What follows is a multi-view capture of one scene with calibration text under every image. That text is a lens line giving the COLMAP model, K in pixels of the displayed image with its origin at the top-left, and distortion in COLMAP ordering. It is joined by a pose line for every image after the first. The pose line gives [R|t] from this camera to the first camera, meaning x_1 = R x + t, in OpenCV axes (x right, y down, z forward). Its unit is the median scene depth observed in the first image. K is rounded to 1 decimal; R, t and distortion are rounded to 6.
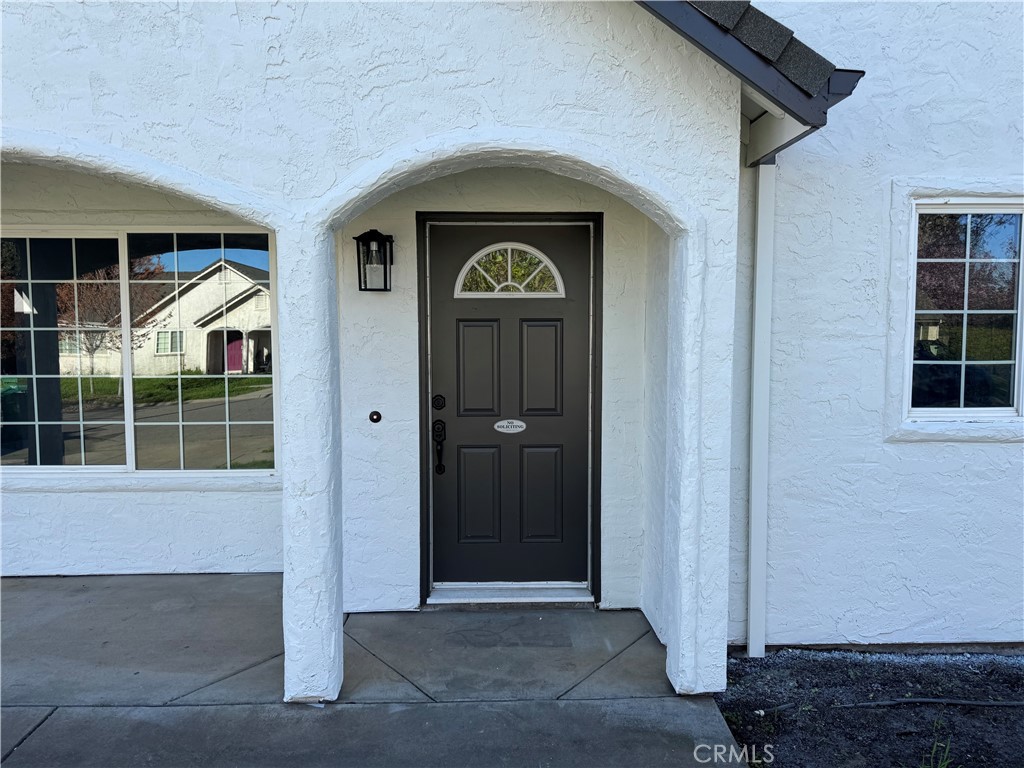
lens RADIAL K [[721.6, 0, 514.0], [0, 721.6, 389.2], [0, 0, 1]] dist [0.028557, -0.034827]
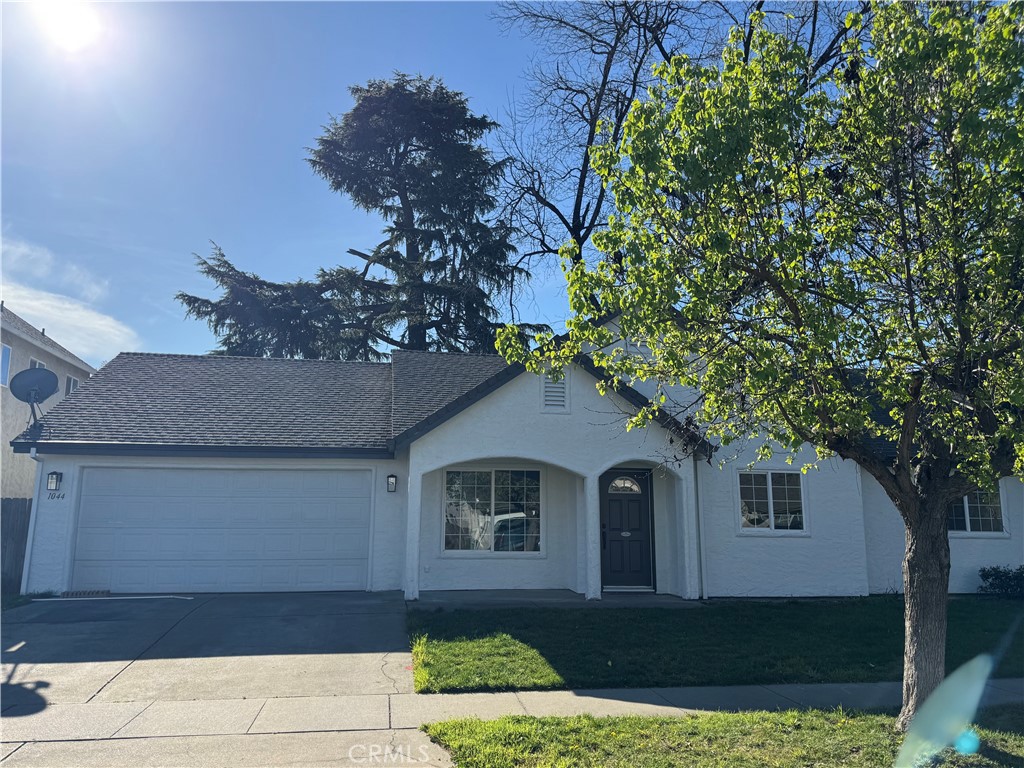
lens RADIAL K [[797.0, 0, 512.2], [0, 797.0, 387.3], [0, 0, 1]] dist [0.076763, 0.008637]
pose [[0.991708, 0.028983, 0.125197, -1.141515], [0.002242, 0.970184, -0.242361, 0.329197], [-0.128489, 0.240632, 0.962074, -2.963067]]
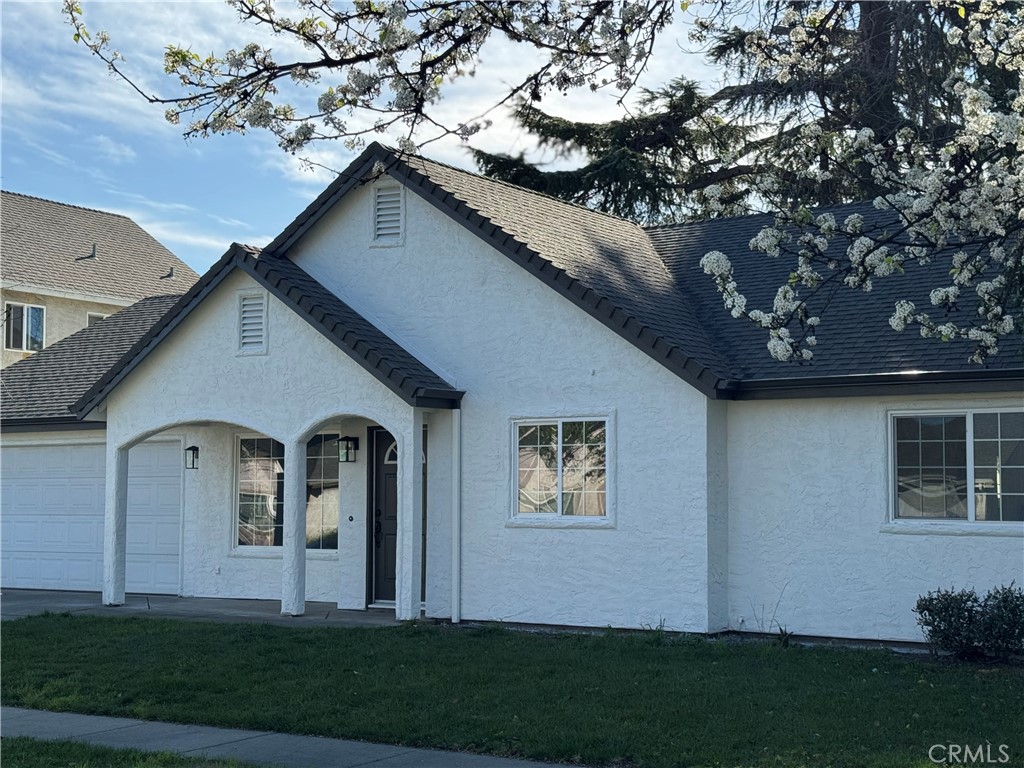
lens RADIAL K [[1547.1, 0, 511.6], [0, 1547.1, 384.0], [0, 0, 1]] dist [0.050408, 0.000000]
pose [[0.814374, -0.041645, -0.578844, 3.388125], [-0.048224, 0.989116, -0.139009, 0.304065], [0.578333, 0.141119, 0.803502, -2.950656]]
